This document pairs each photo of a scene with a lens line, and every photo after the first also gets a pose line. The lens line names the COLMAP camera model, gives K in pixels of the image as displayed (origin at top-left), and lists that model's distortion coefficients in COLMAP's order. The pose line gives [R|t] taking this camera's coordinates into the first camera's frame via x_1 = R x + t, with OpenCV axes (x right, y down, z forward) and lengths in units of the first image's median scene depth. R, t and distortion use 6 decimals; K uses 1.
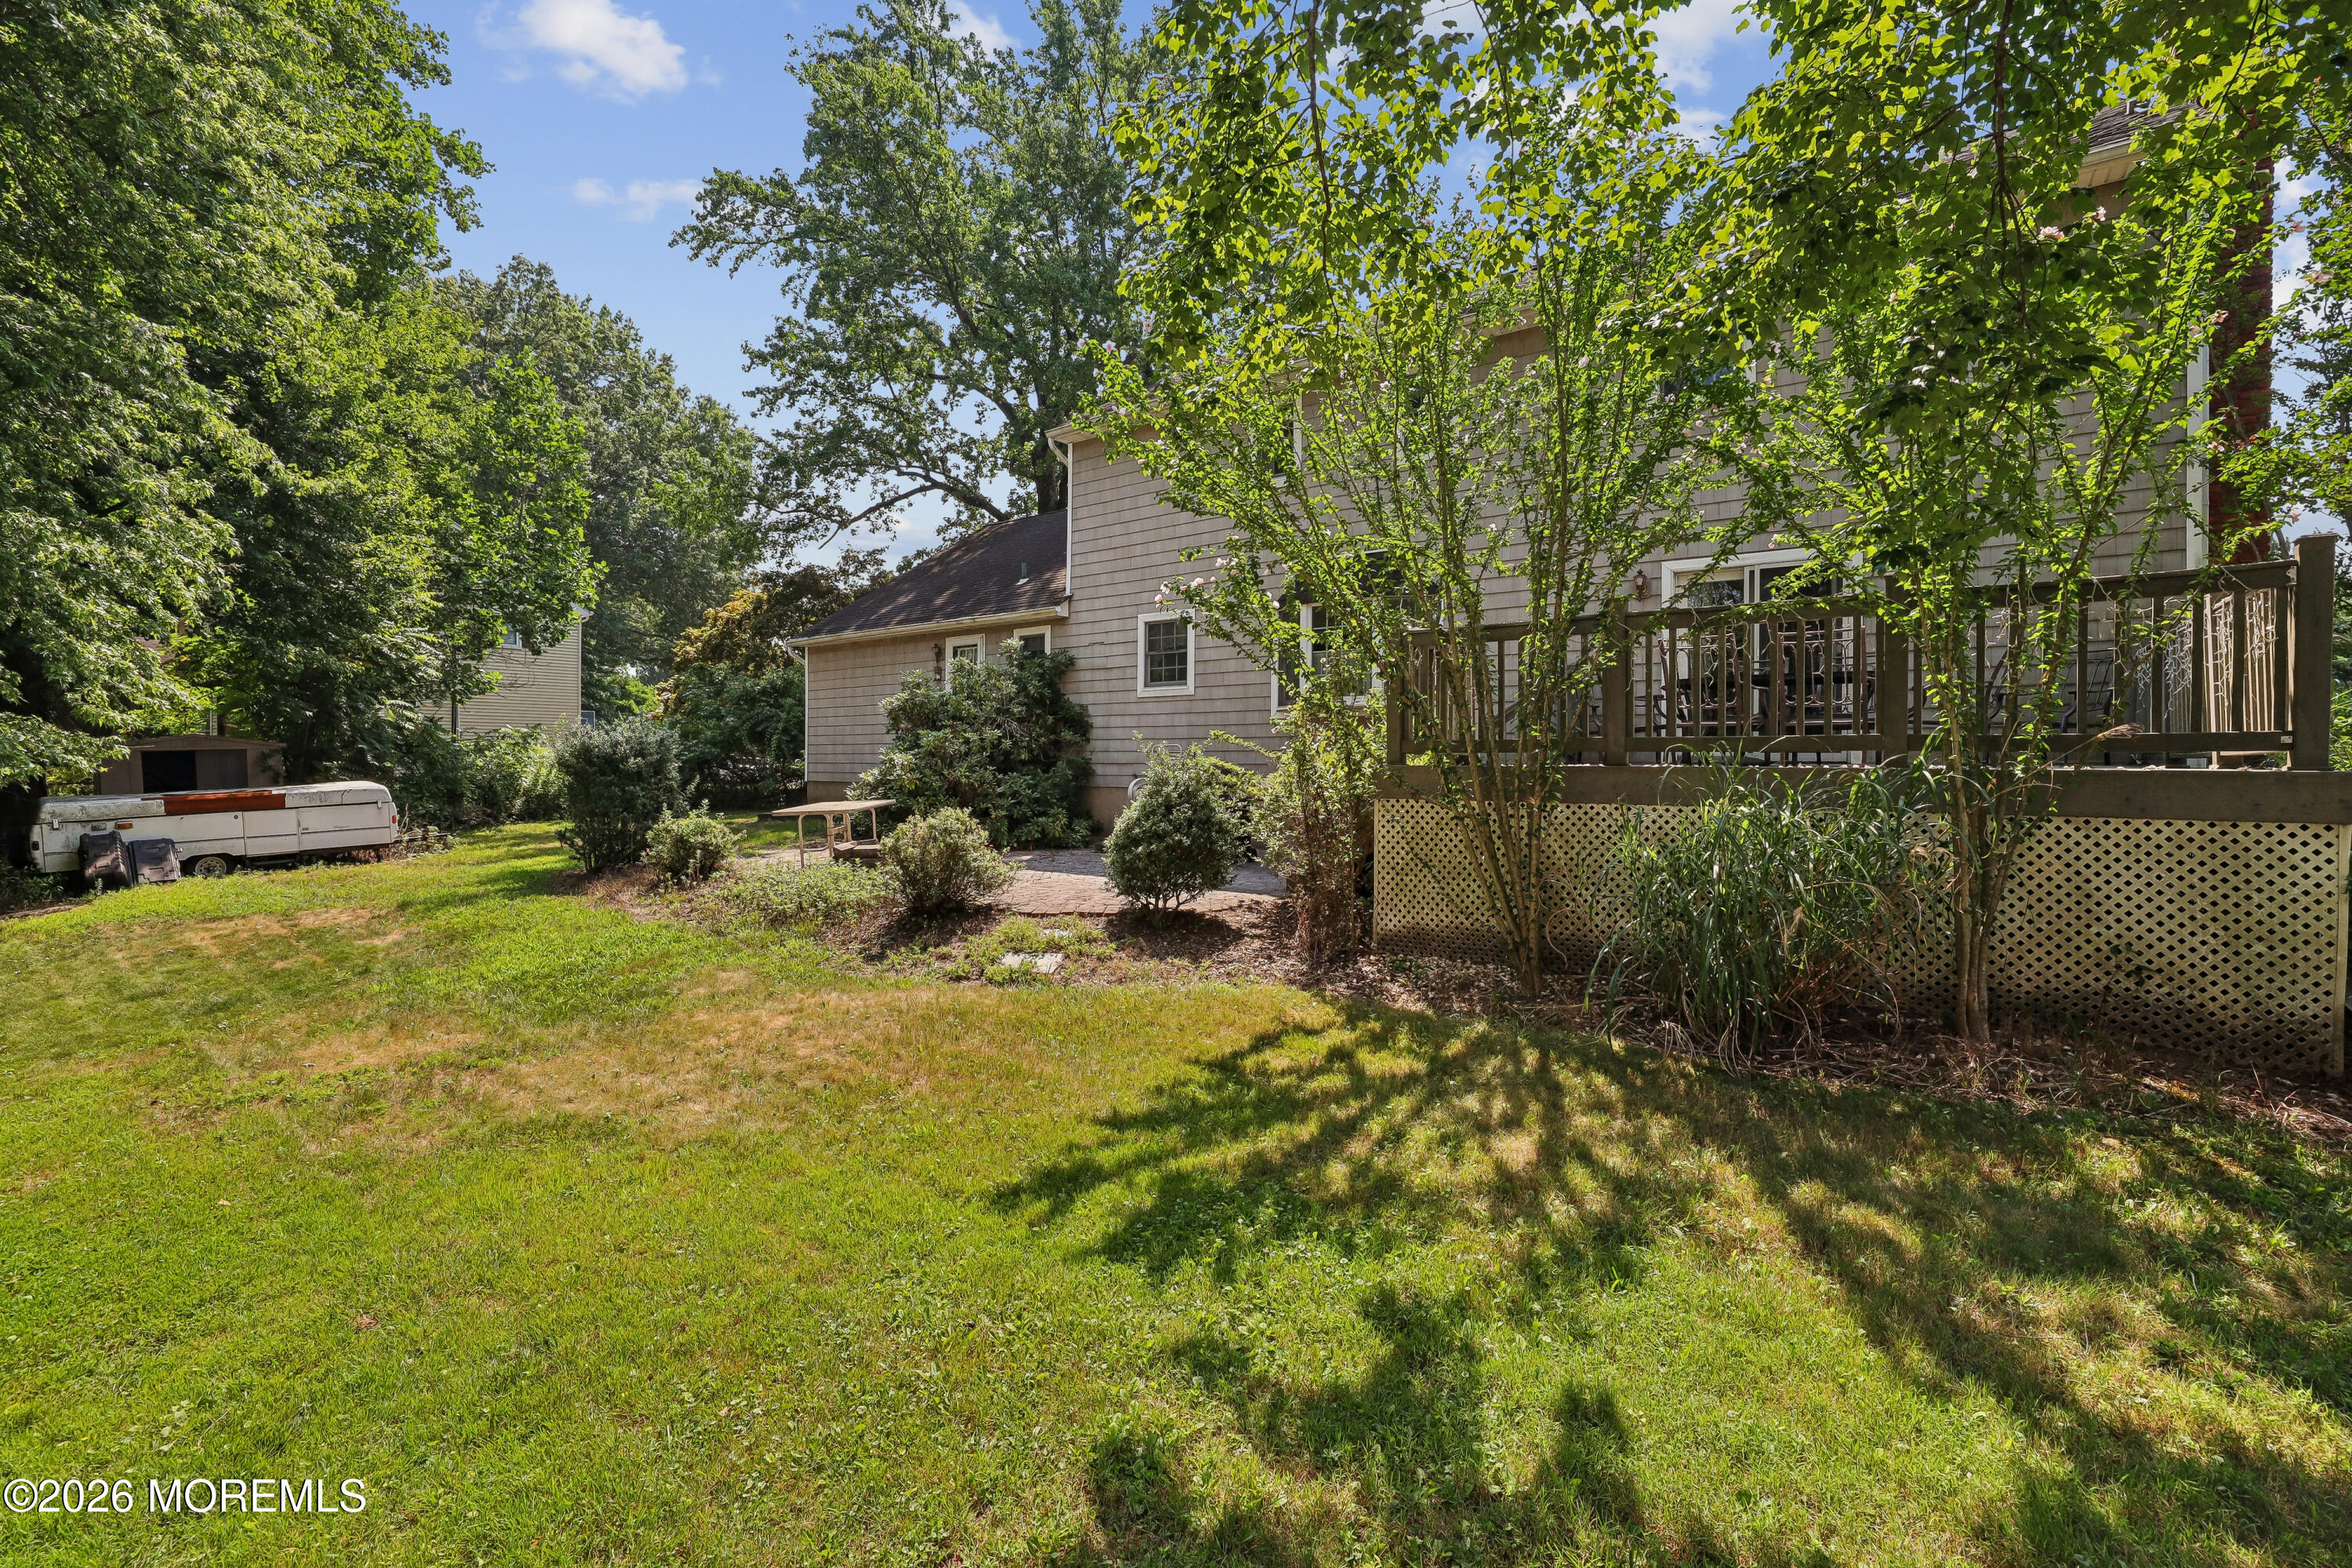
lens RADIAL K [[1026.5, 0, 1179.6], [0, 1026.5, 774.7], [0, 0, 1]] dist [-0.031160, 0.008948]
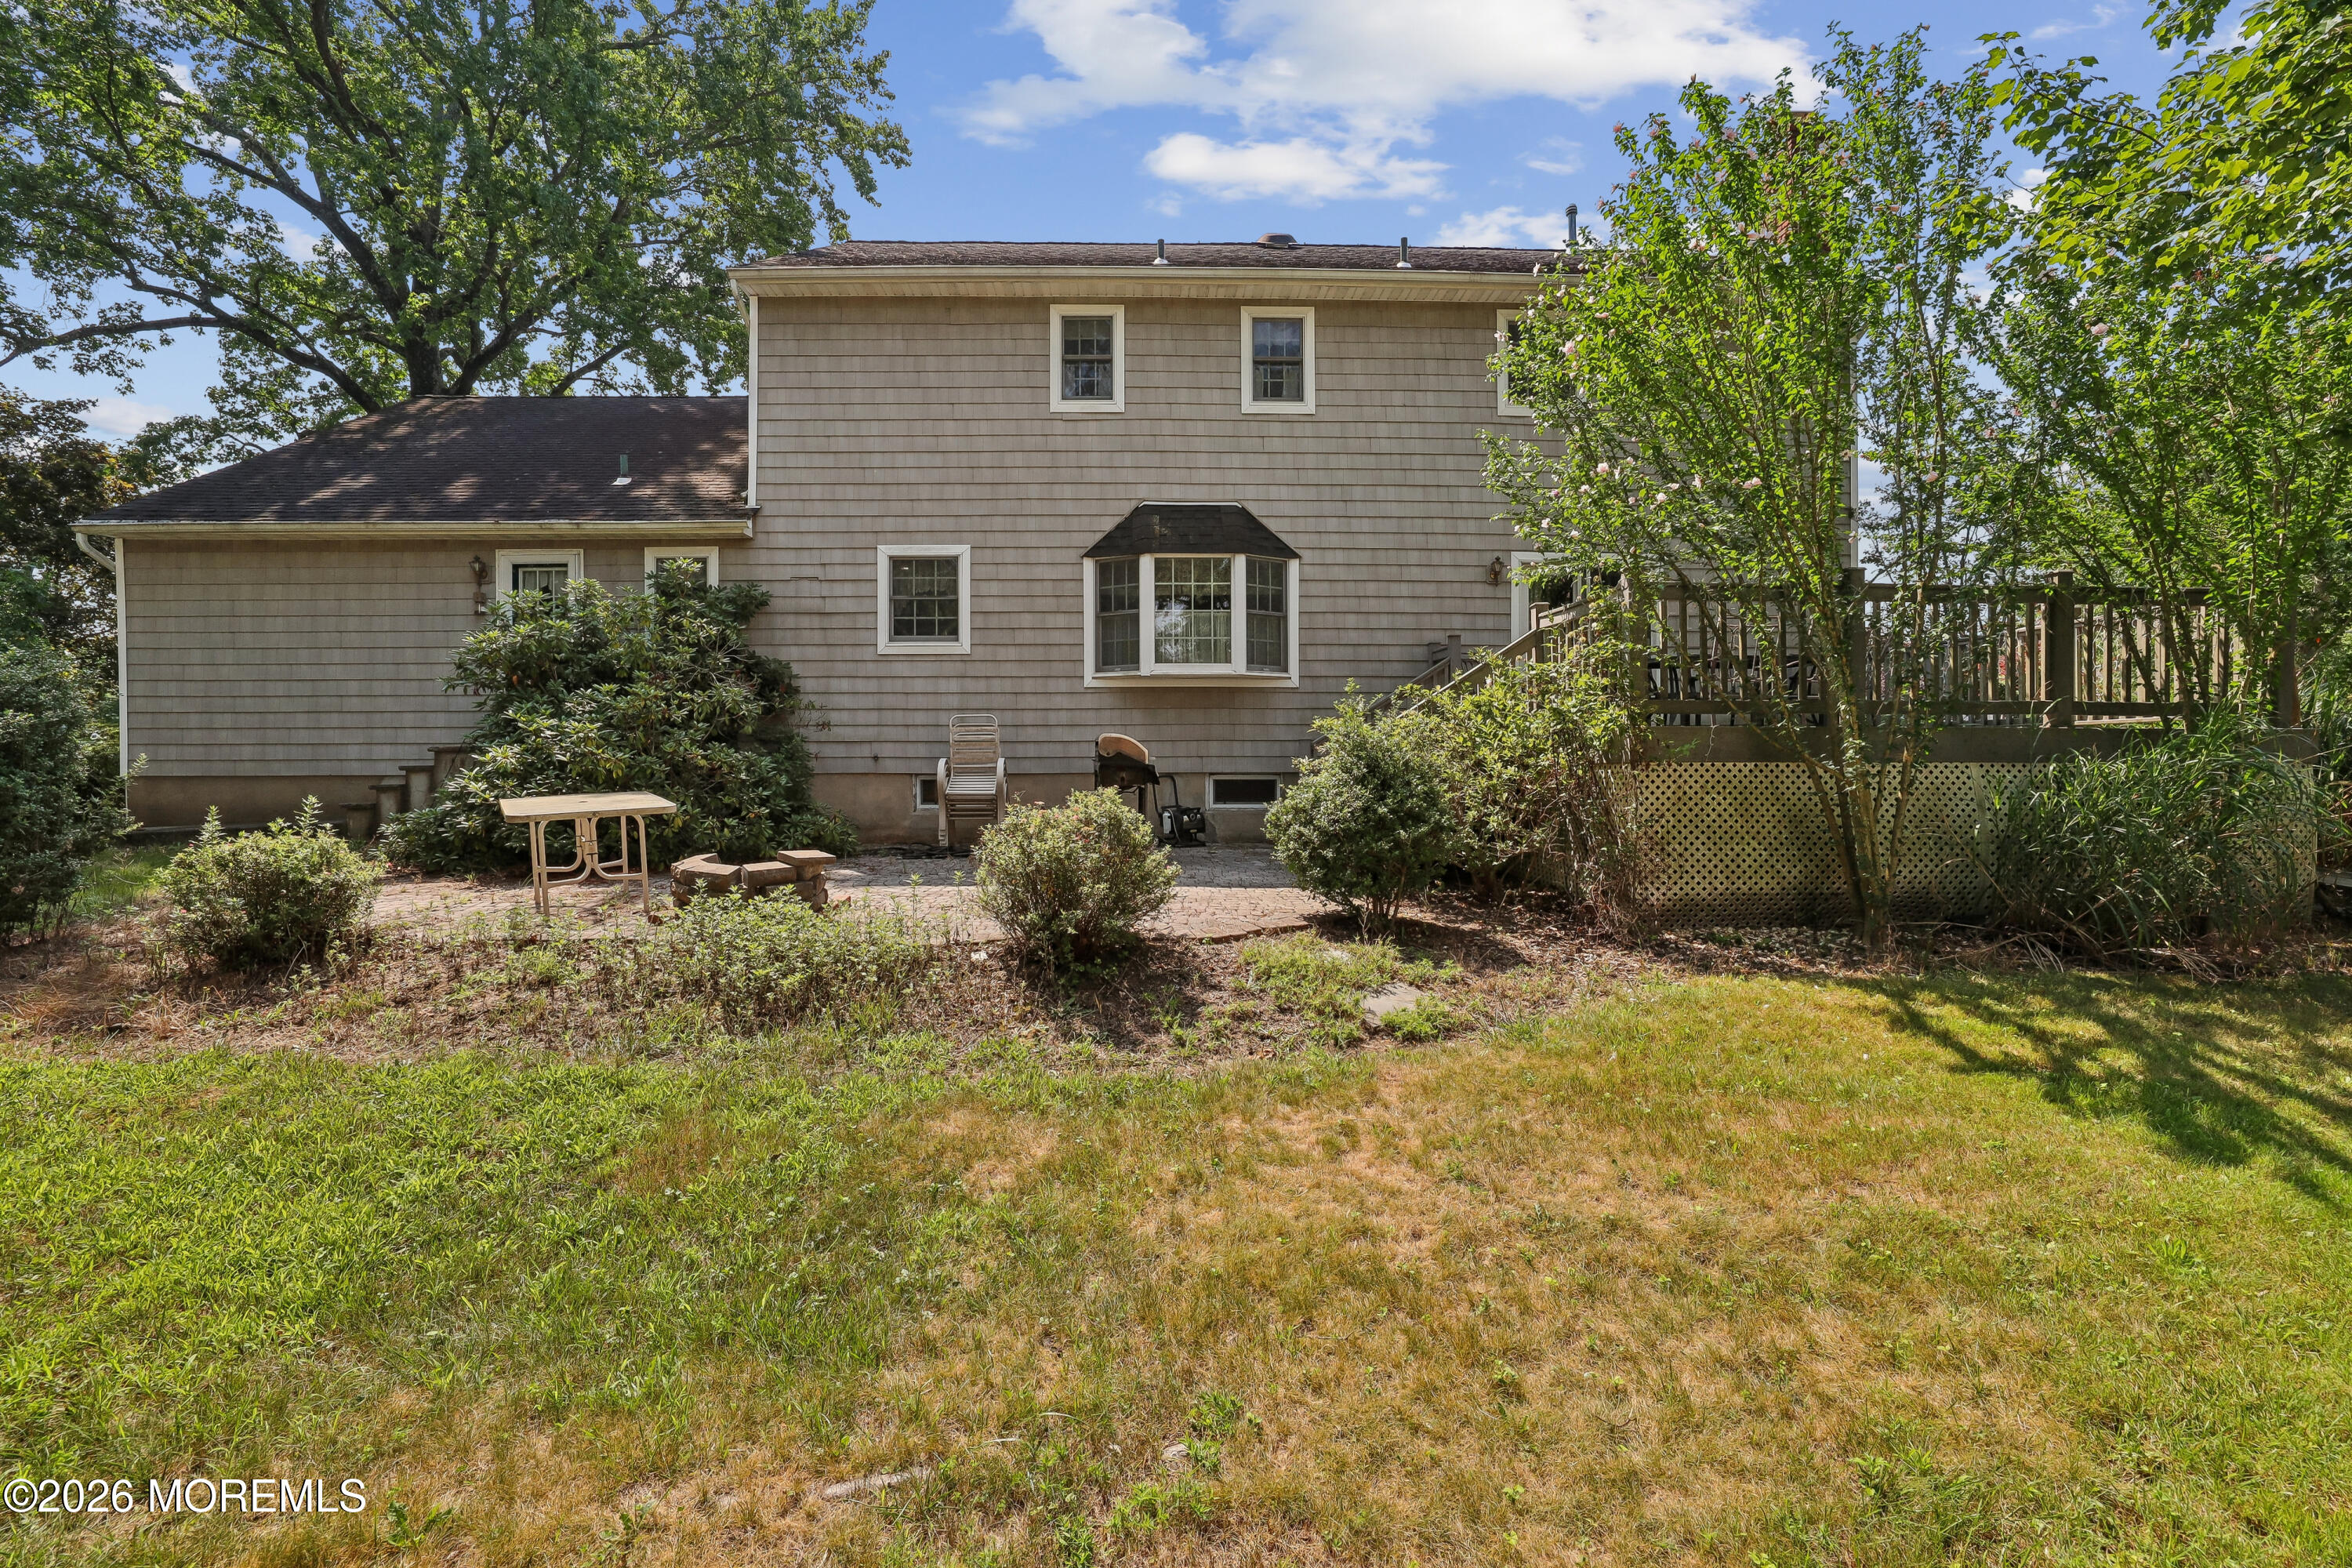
lens RADIAL K [[1026.5, 0, 1178.6], [0, 1026.5, 783.3], [0, 0, 1]] dist [-0.031160, 0.008948]
pose [[0.781817, -0.017821, 0.623253, -0.324556], [0.011767, 0.999835, 0.013827, 0.011731], [-0.623396, -0.003476, 0.781898, 0.257162]]
